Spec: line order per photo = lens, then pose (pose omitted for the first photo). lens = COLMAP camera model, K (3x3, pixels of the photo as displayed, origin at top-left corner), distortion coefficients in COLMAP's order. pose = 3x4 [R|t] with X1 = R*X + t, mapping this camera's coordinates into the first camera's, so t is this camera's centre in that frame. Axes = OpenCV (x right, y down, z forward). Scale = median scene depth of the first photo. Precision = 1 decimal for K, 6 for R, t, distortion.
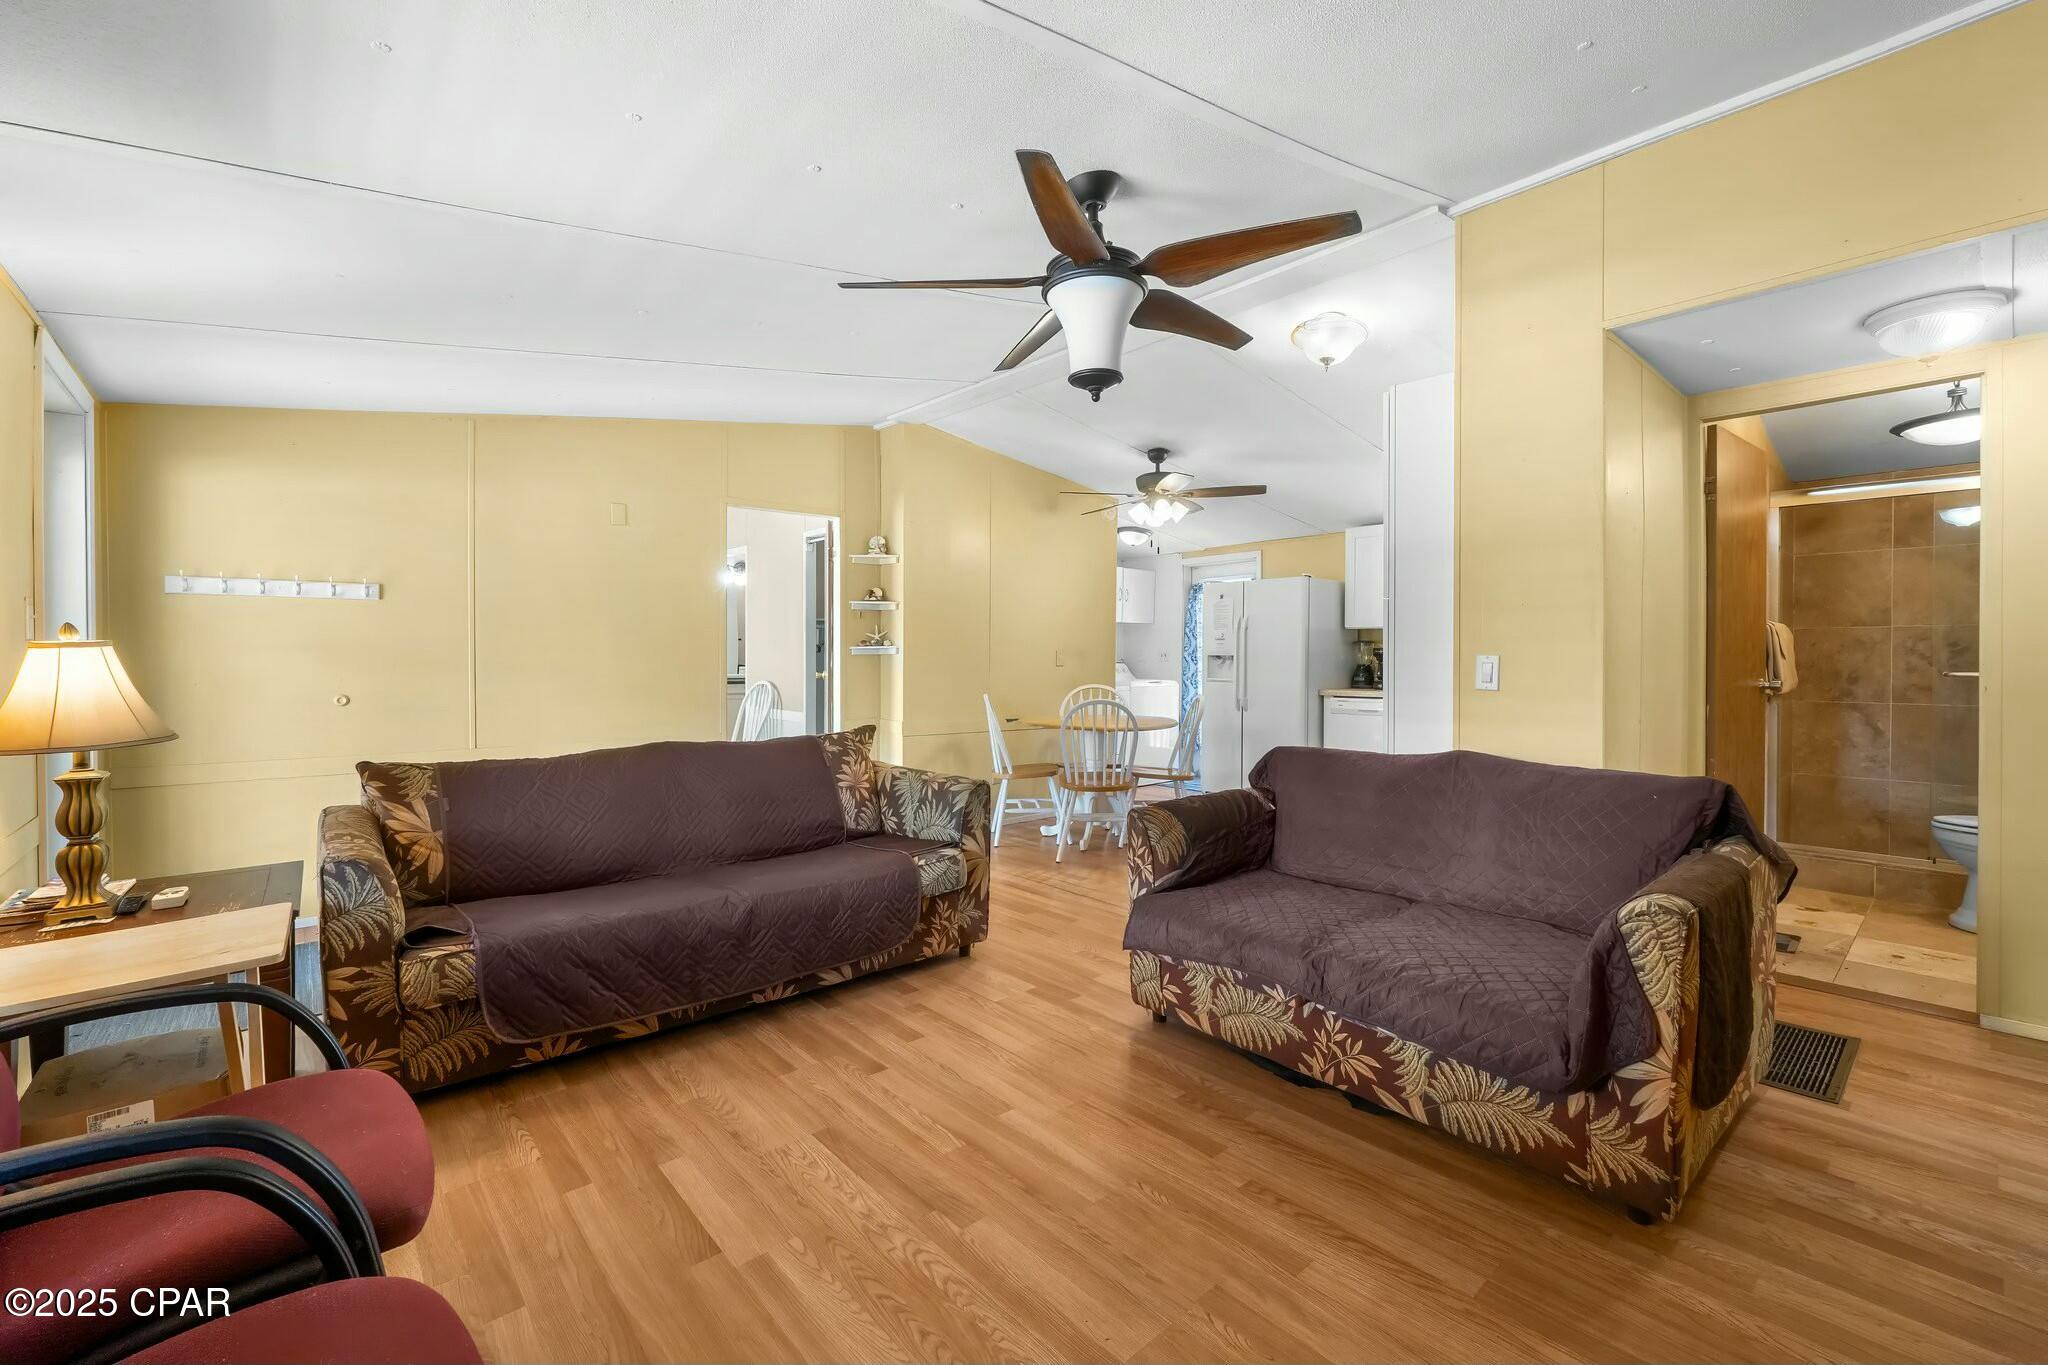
lens RADIAL K [[857.1, 0, 1030.4], [0, 857.1, 670.3], [0, 0, 1]] dist [-0.006708, 0.000233]
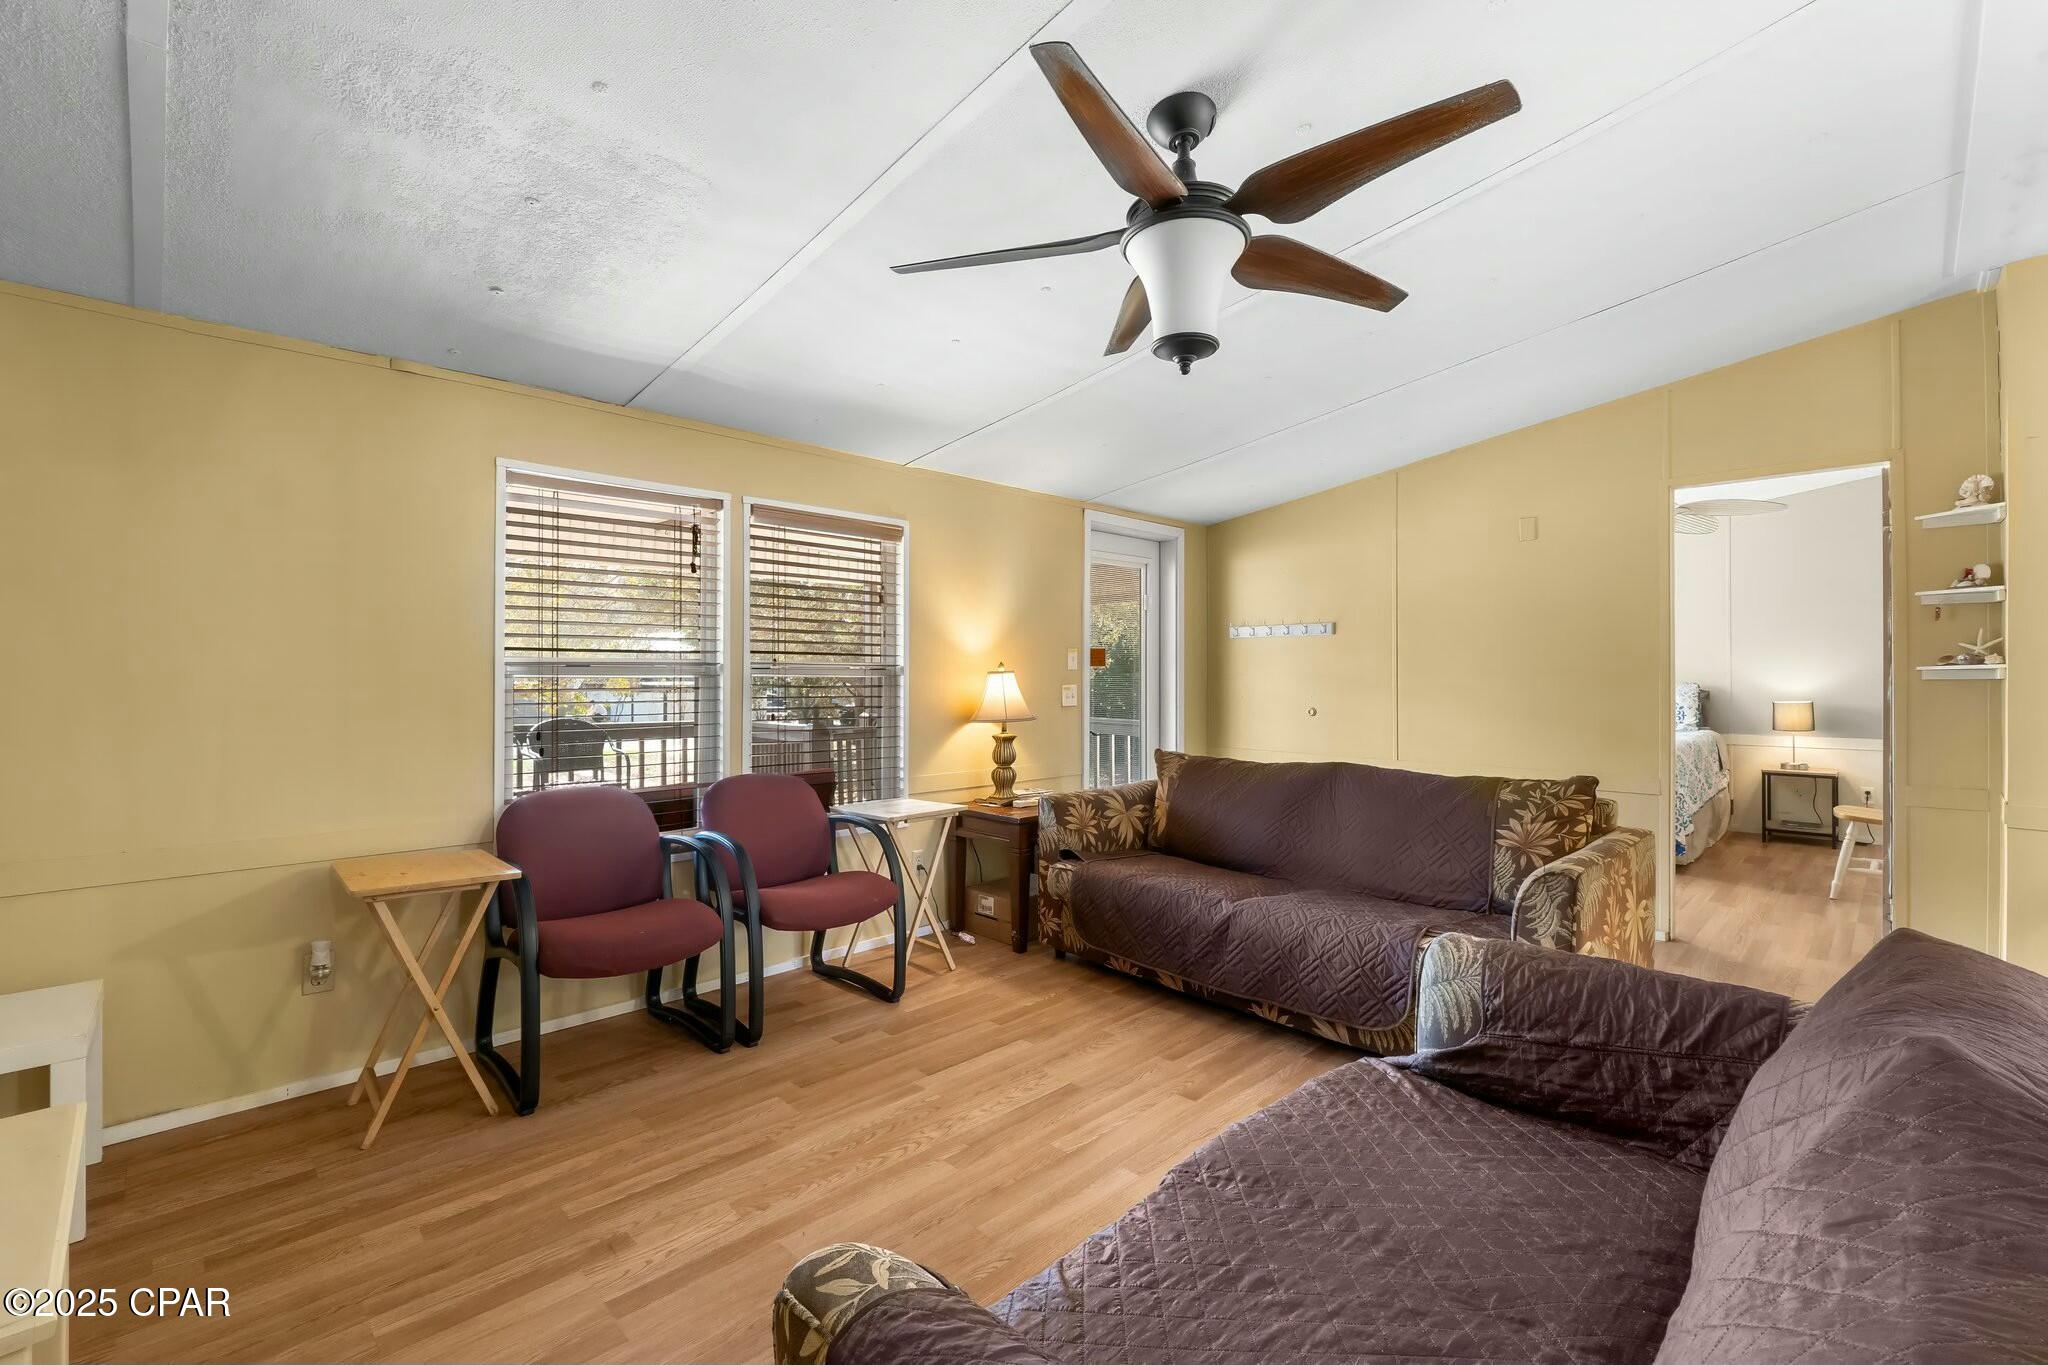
lens RADIAL K [[884.3, 0, 1030.1], [0, 884.3, 674.9], [0, 0, 1]] dist [-0.002985, -0.000377]
pose [[0.063569, 0.000044, -0.997977, 0.908890], [-0.018280, 0.999832, -0.001120, -0.021918], [0.997810, 0.018314, 0.063559, 0.801894]]
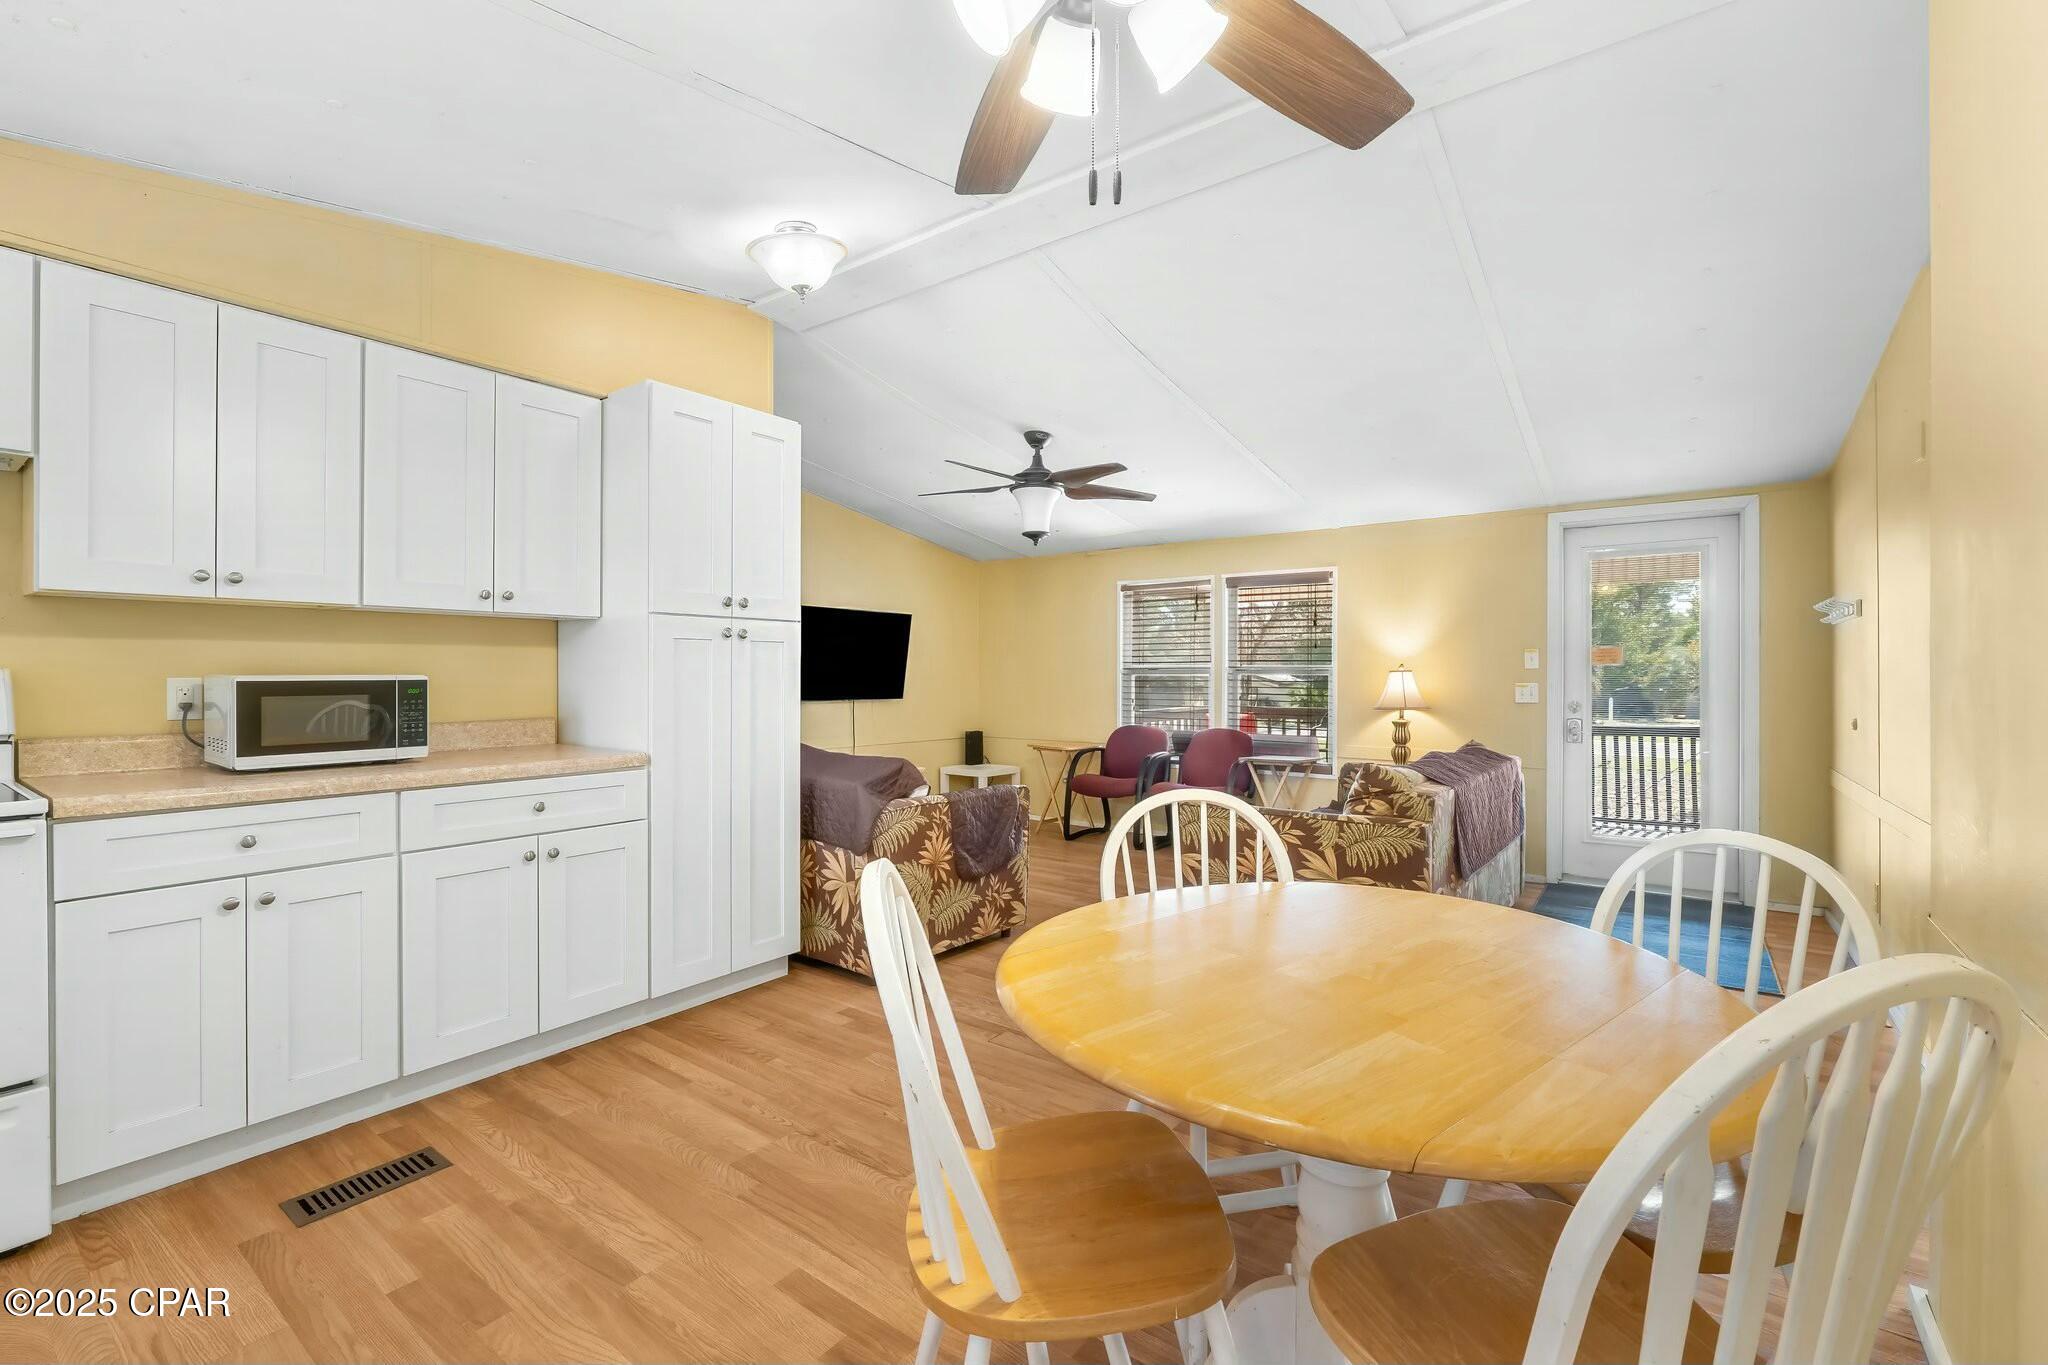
lens RADIAL K [[857.1, 0, 1030.4], [0, 857.1, 670.3], [0, 0, 1]] dist [-0.006708, 0.000233]
pose [[-0.976369, -0.003429, -0.216081, 0.509978], [-0.006620, 0.999879, 0.014044, -0.058437], [0.216007, 0.015143, -0.976274, 2.916601]]
